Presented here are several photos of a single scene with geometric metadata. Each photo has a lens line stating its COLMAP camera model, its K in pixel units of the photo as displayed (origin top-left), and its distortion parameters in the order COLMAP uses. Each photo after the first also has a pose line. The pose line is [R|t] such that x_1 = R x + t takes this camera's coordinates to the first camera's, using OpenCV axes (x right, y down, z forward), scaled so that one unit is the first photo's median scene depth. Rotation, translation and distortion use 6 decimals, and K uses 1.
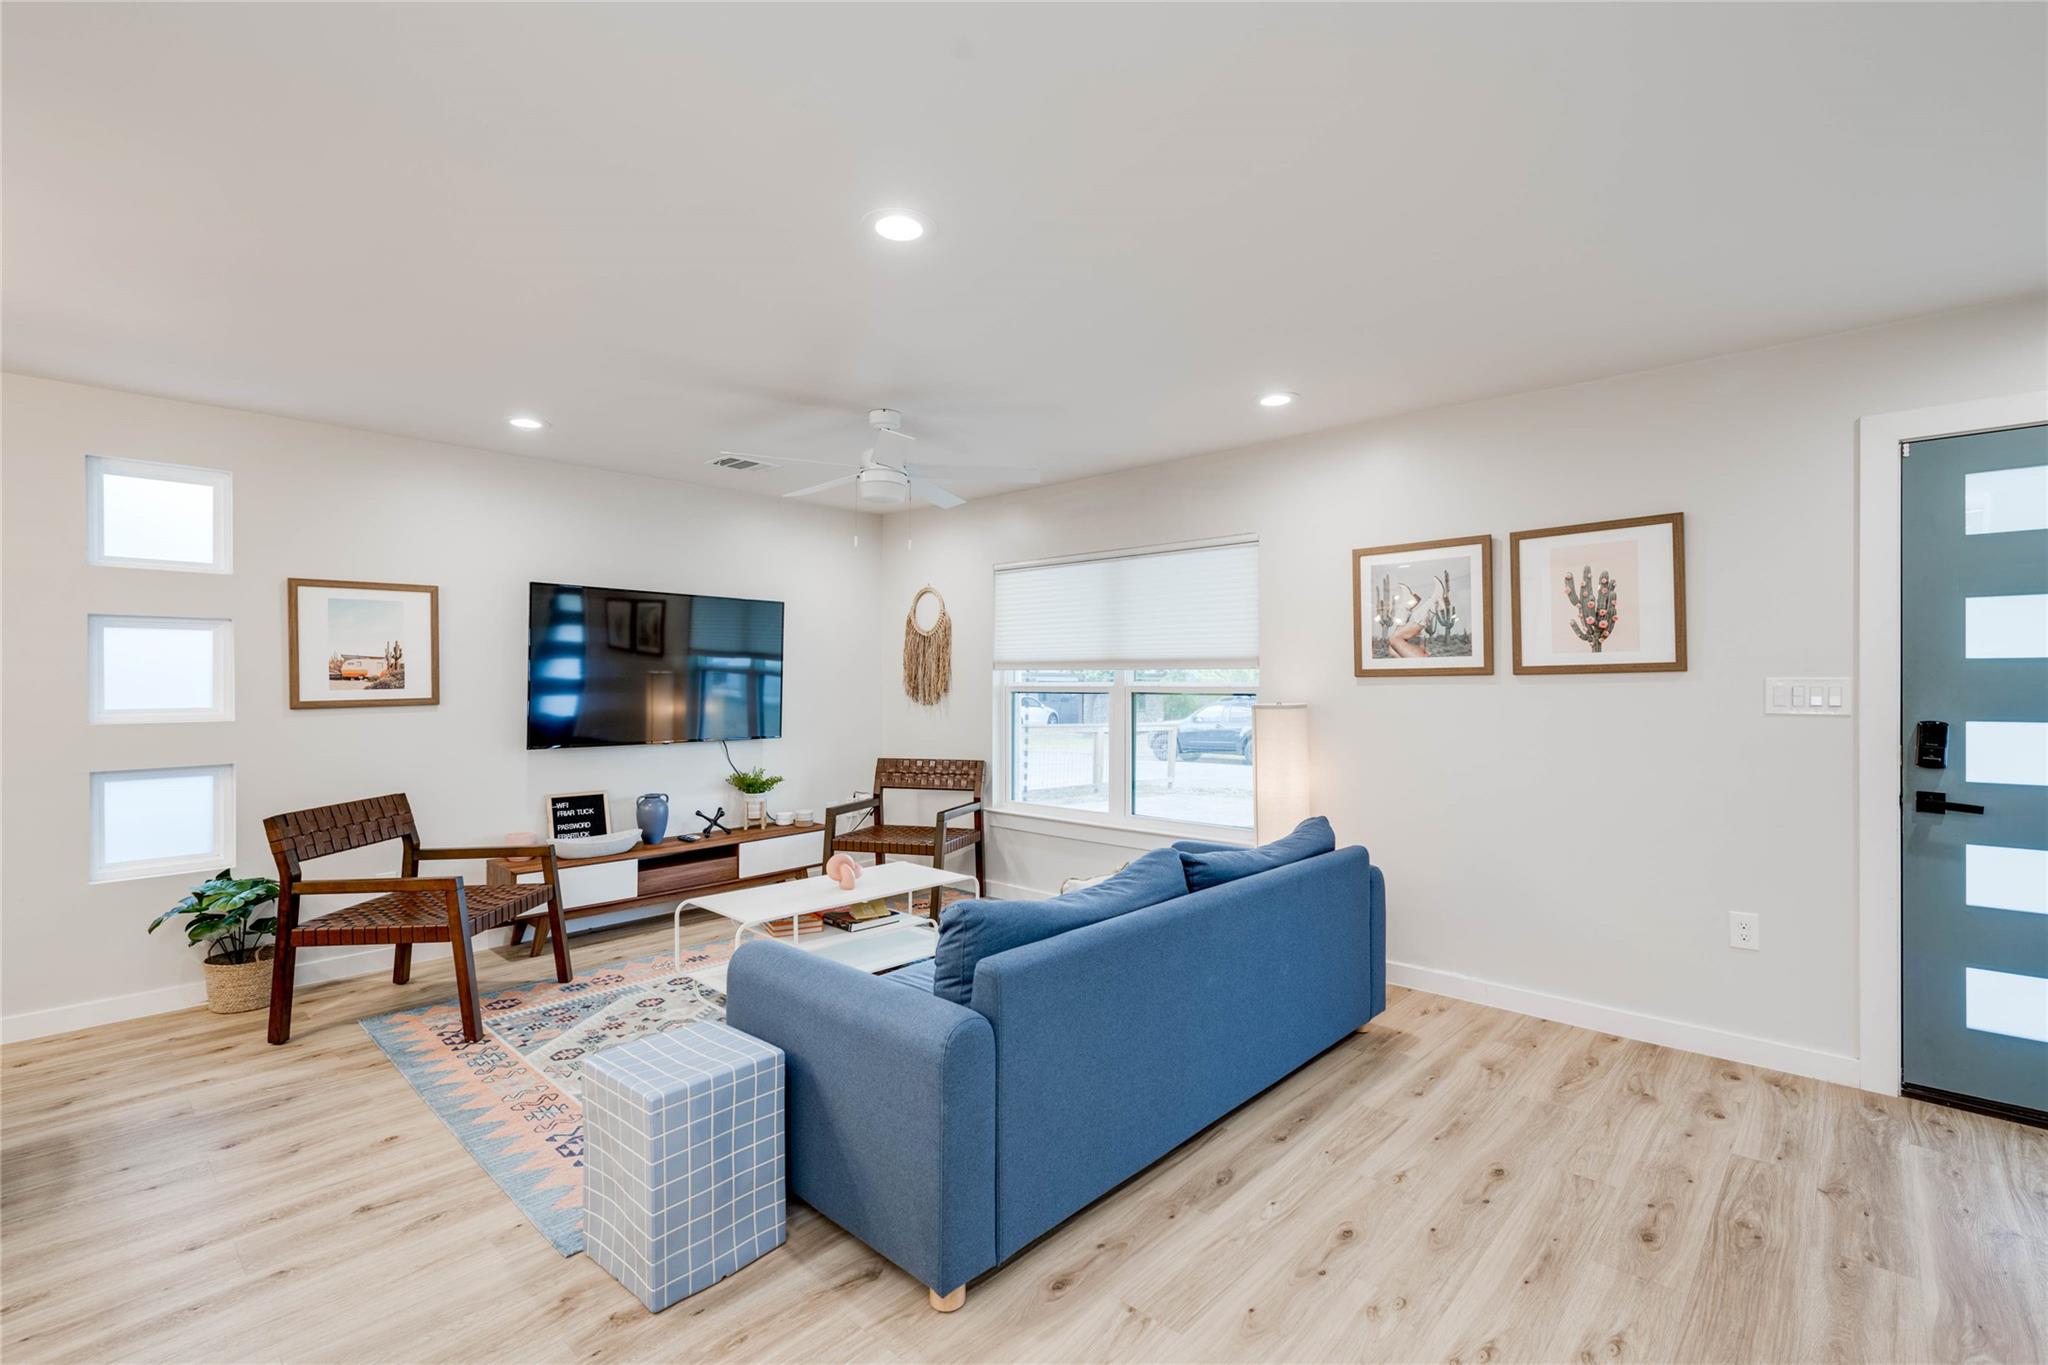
lens RADIAL K [[924.0, 0, 1017.2], [0, 924.0, 680.4], [0, 0, 1]] dist [0.000998, -0.000405]
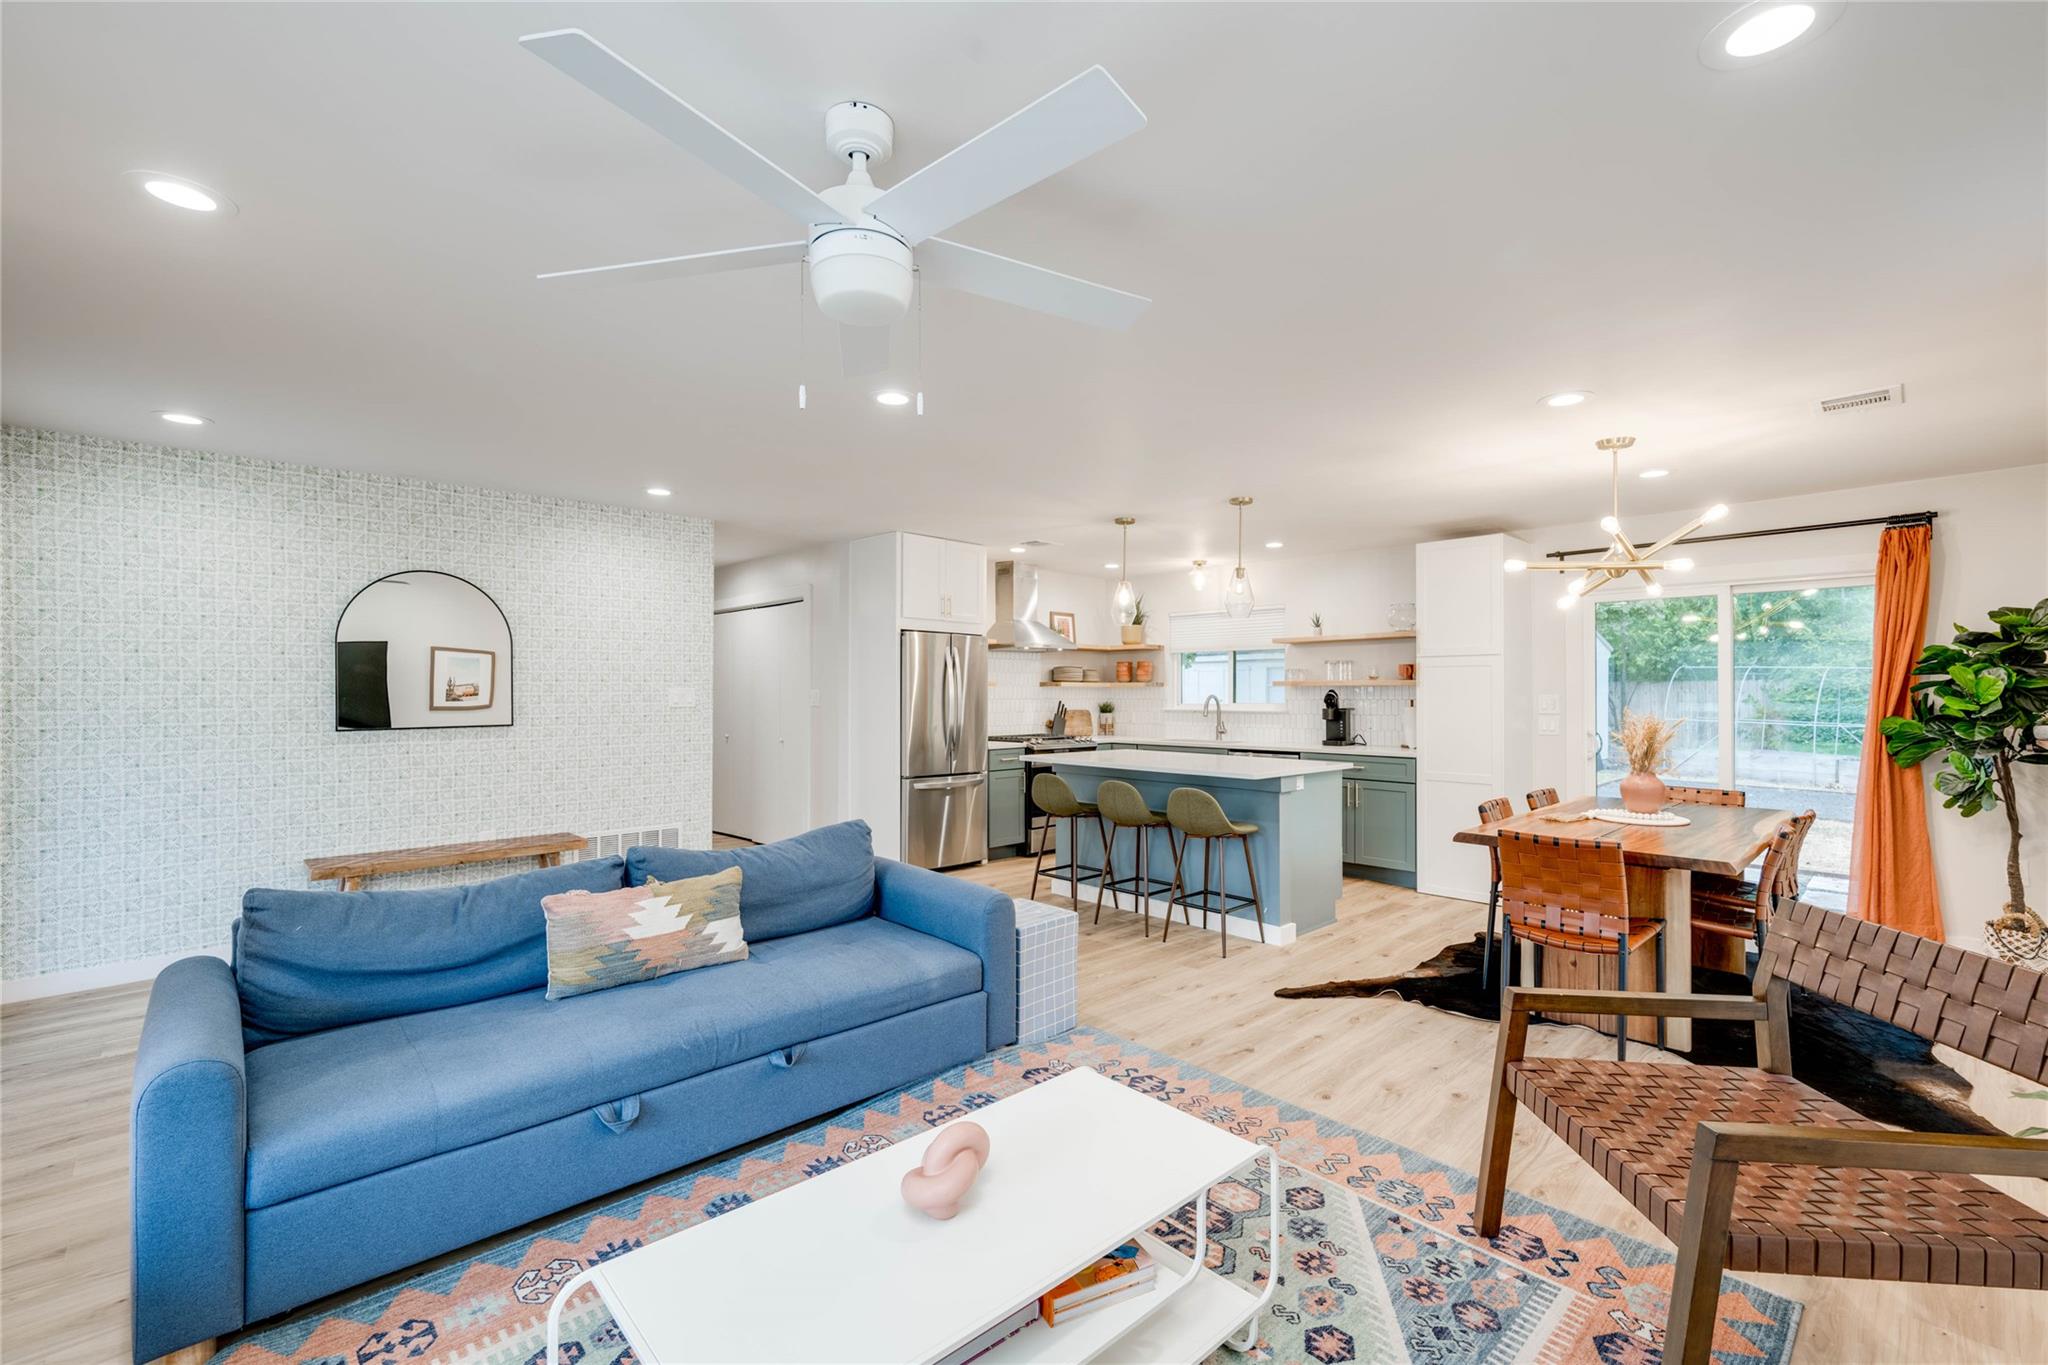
lens RADIAL K [[869.2, 0, 1019.2], [0, 869.2, 690.2], [0, 0, 1]] dist [-0.001471, -0.000125]
pose [[-0.998167, -0.000434, 0.060515, -0.253606], [-0.000467, 1.000000, -0.000528, -0.001801], [-0.060515, -0.000555, -0.998167, 1.446538]]
